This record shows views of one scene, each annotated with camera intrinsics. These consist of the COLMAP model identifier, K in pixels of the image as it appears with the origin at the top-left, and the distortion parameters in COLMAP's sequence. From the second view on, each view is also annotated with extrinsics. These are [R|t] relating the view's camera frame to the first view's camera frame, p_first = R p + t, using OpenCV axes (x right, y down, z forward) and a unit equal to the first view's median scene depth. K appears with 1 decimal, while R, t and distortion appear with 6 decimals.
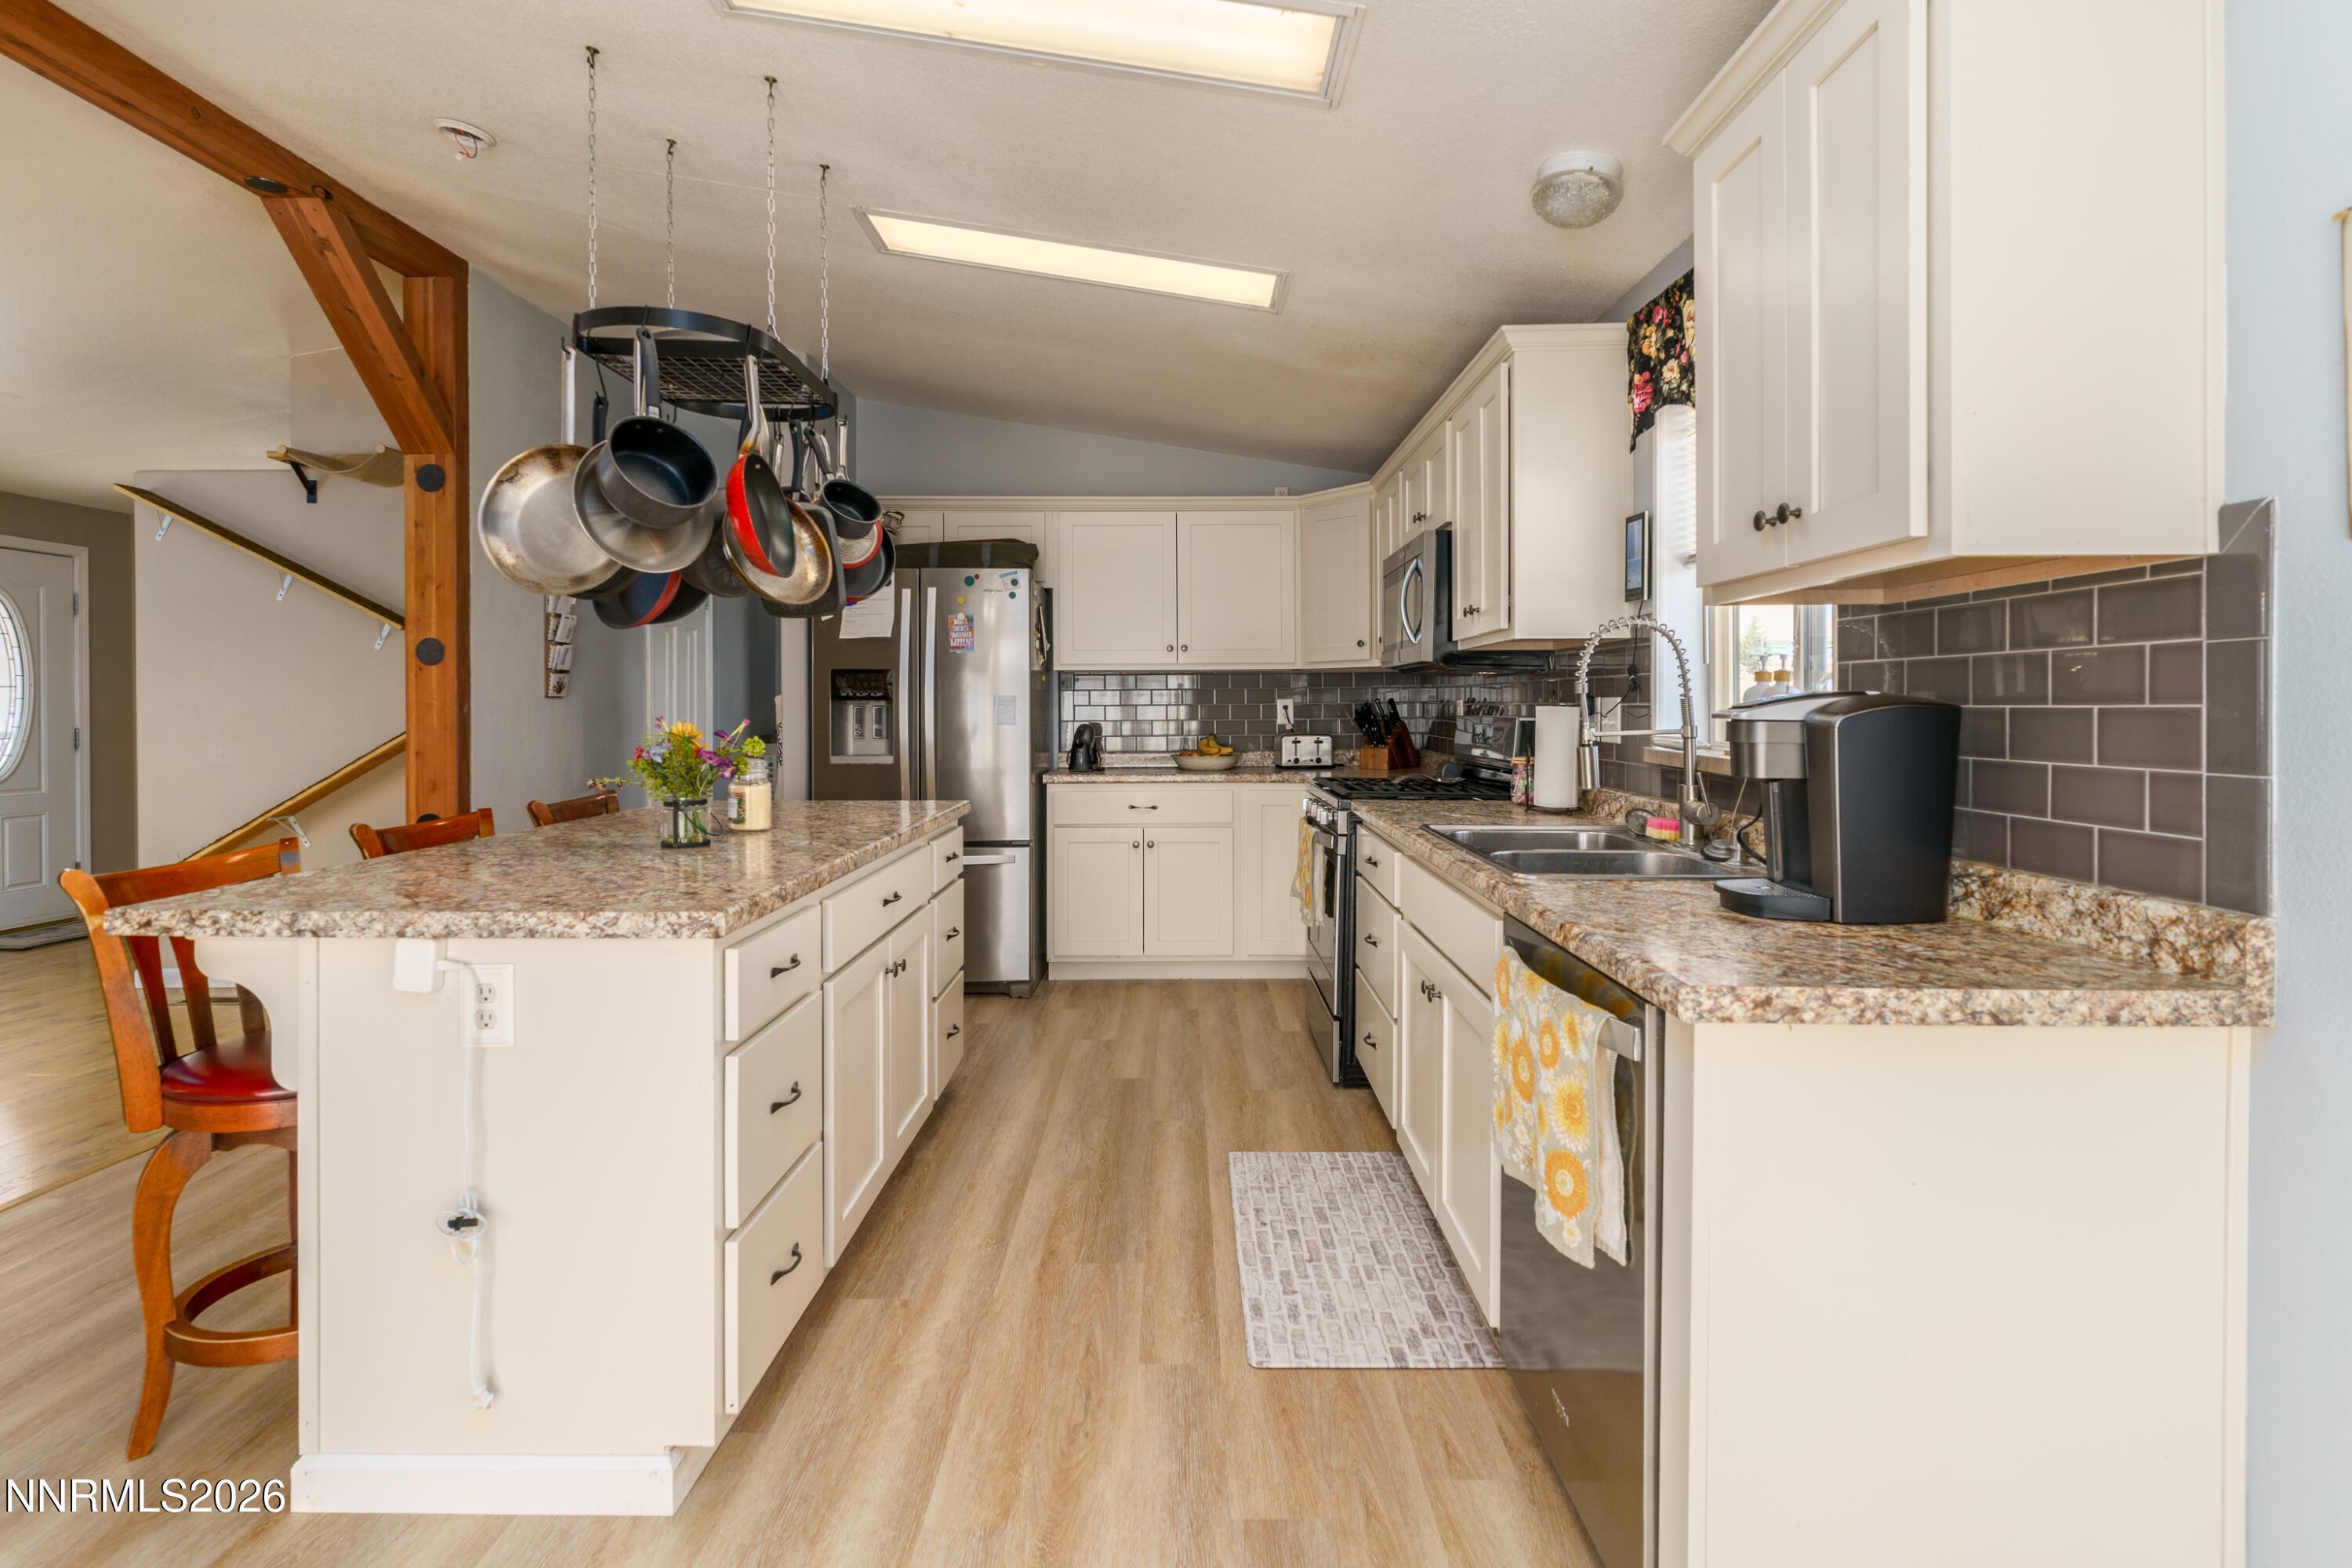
lens RADIAL K [[1140.6, 0, 1180.2], [0, 1140.6, 707.4], [0, 0, 1]] dist [0.002386, 0.000434]
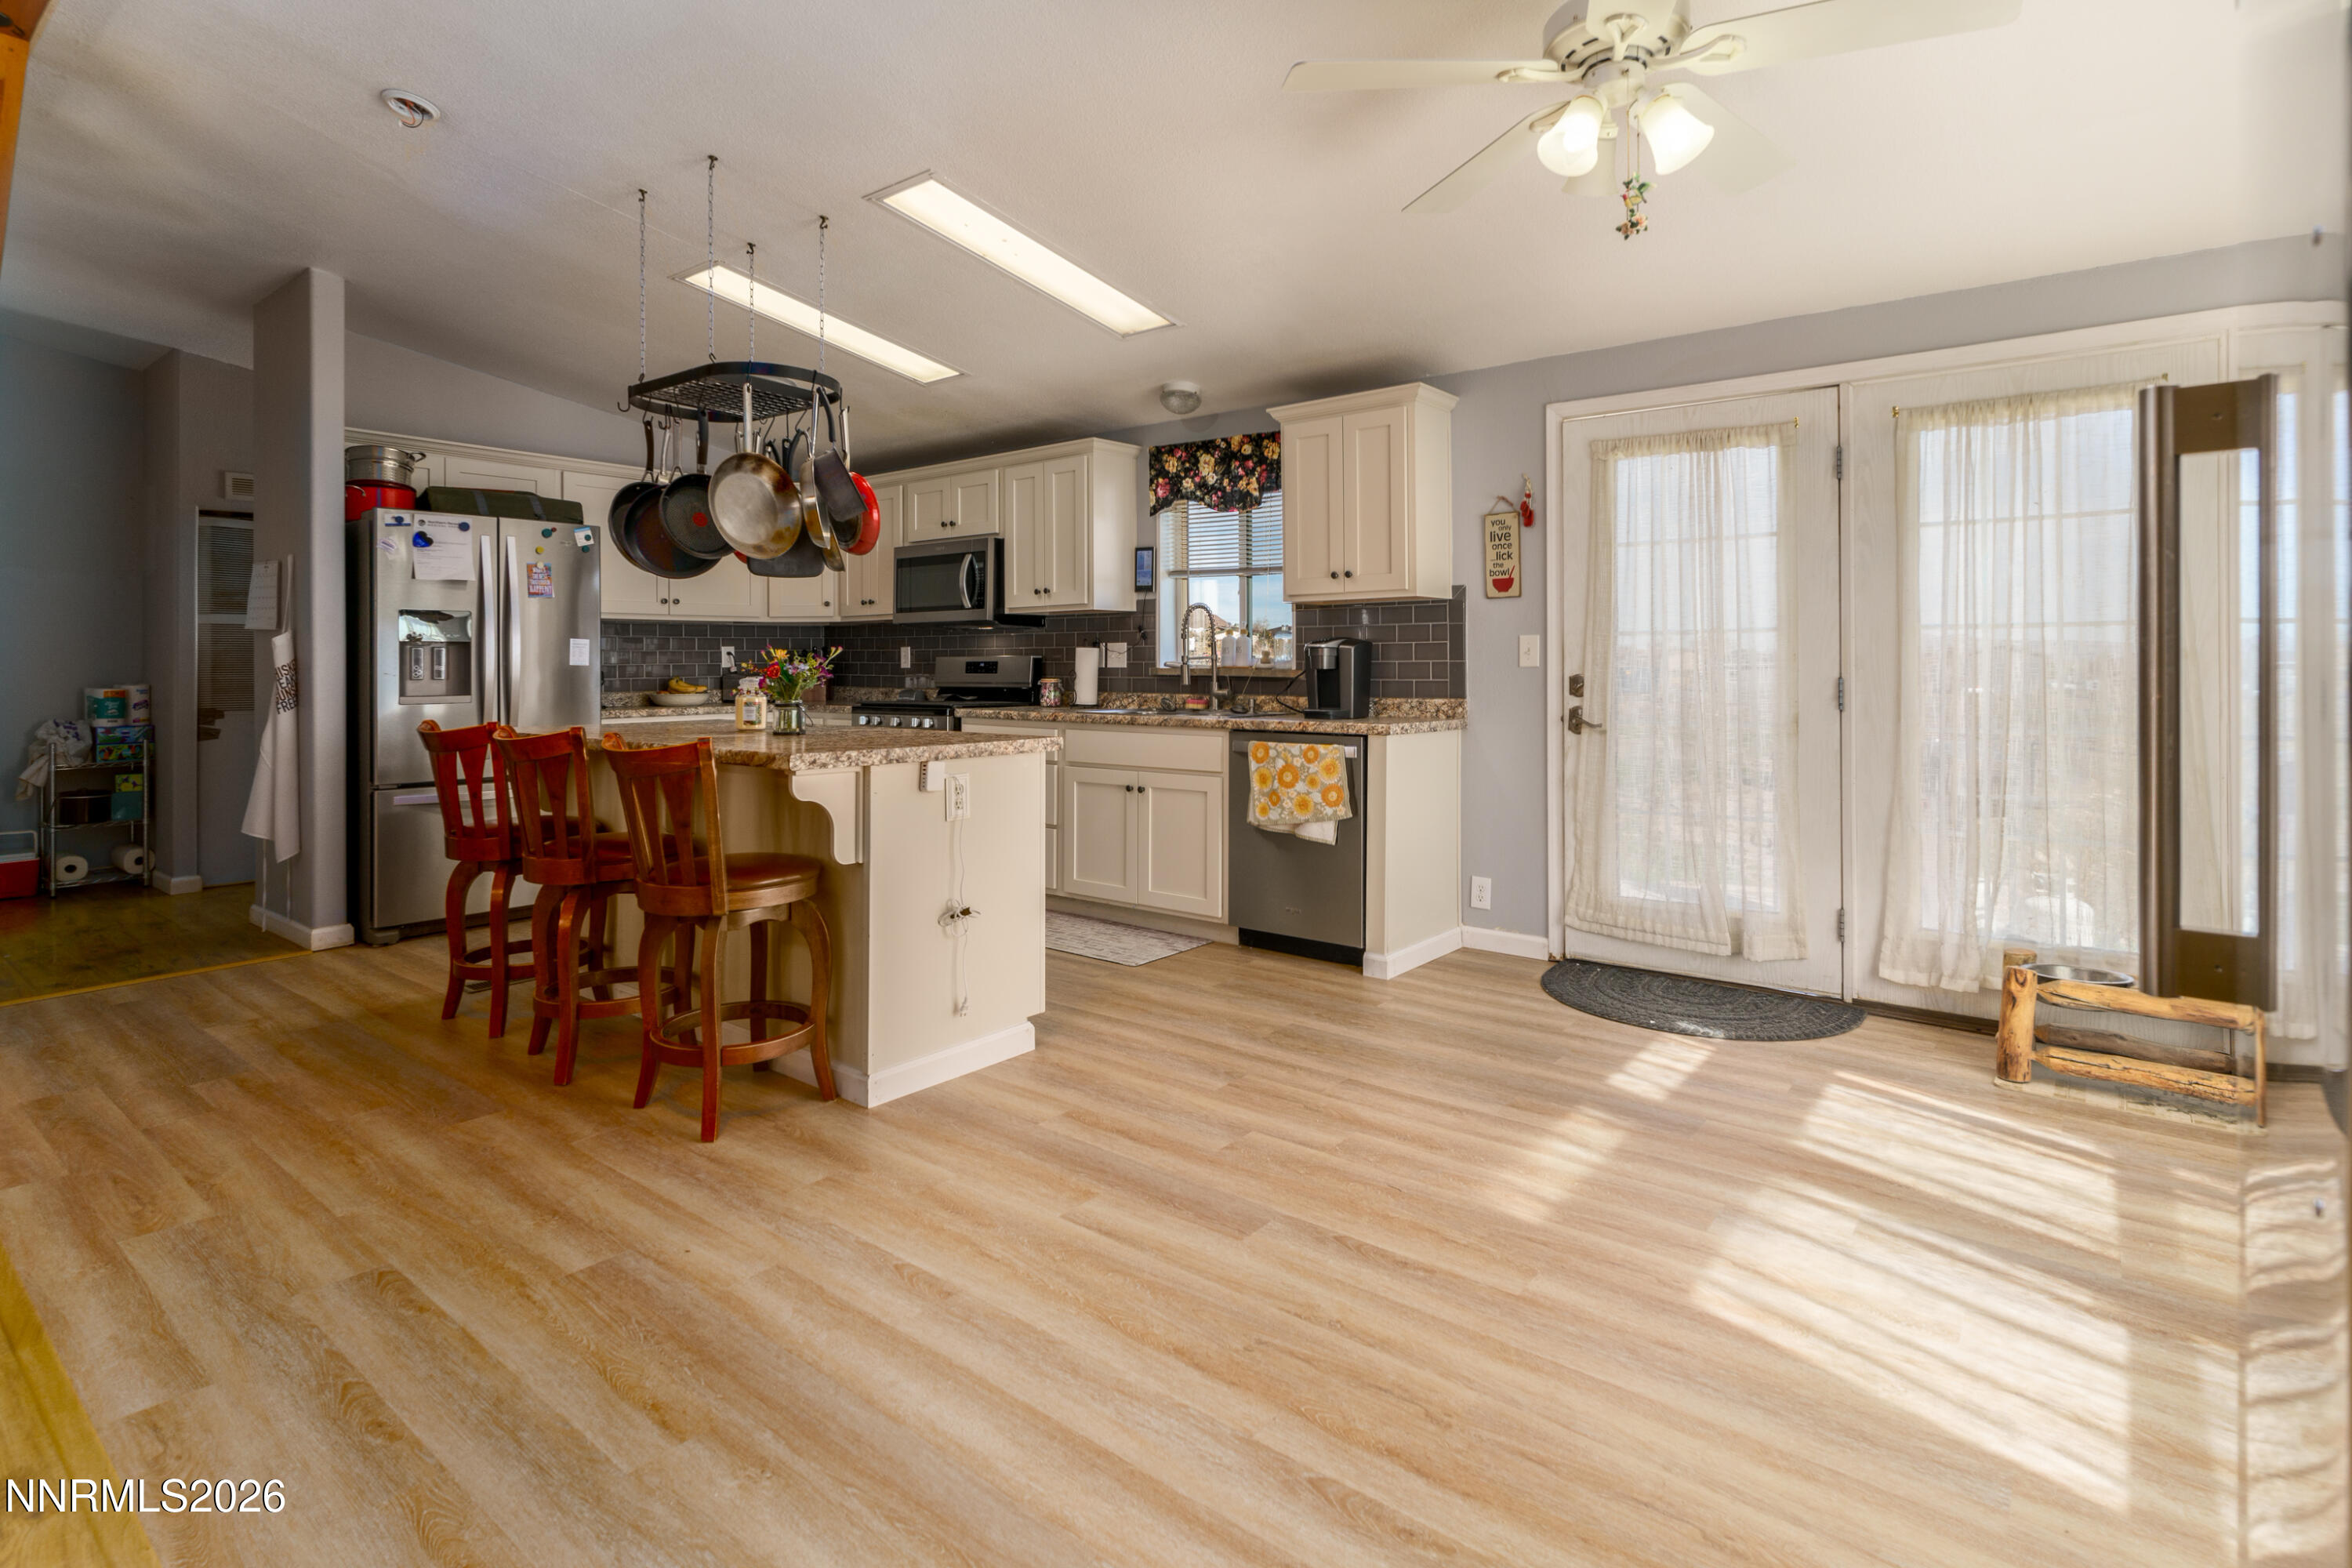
lens RADIAL K [[1163.6, 0, 1180.0], [0, 1163.6, 667.8], [0, 0, 1]] dist [-0.000043, 0.000005]
pose [[0.617343, -0.002959, 0.786689, -1.180787], [0.004838, 0.999988, -0.000036, 0.036009], [-0.786679, 0.003828, 0.617350, -0.271711]]
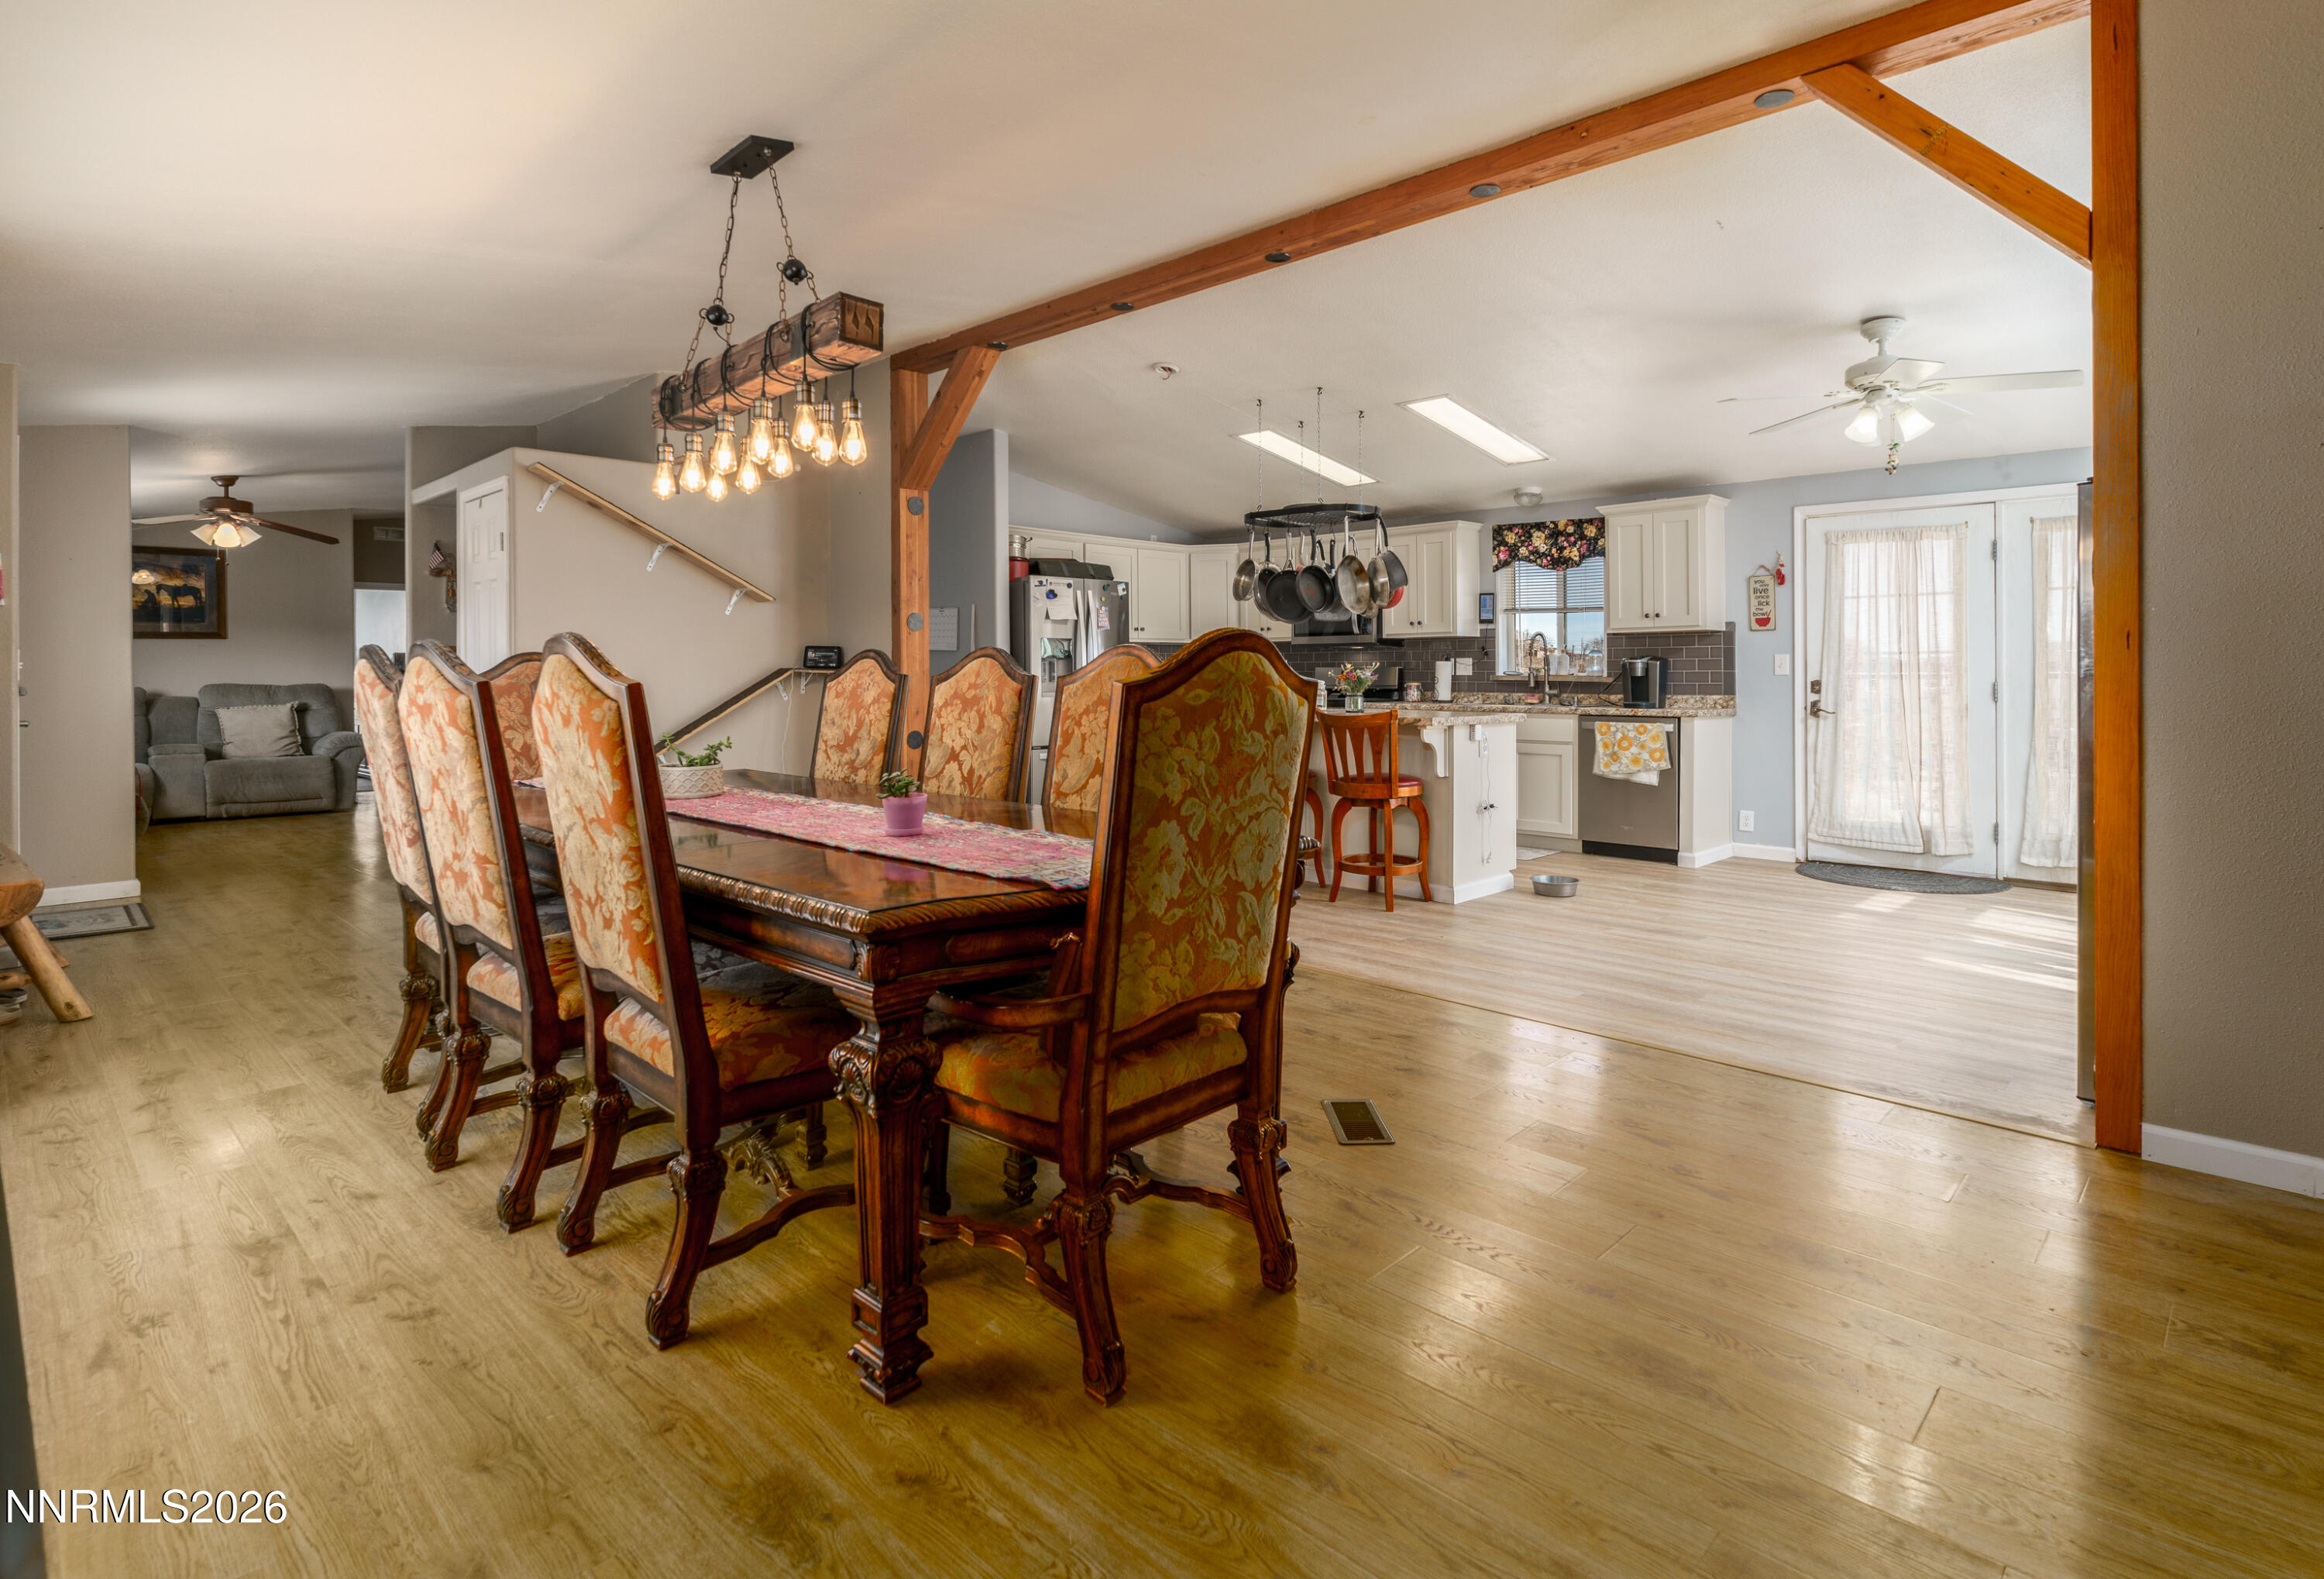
lens RADIAL K [[1172.1, 0, 1160.6], [0, 1172.1, 673.2], [0, 0, 1]] dist [0.004423, 0.000866]
pose [[0.691478, -0.000019, 0.722397, -2.409658], [0.003138, 0.999991, -0.002978, 0.036867], [-0.722391, 0.004326, 0.691472, -0.446207]]
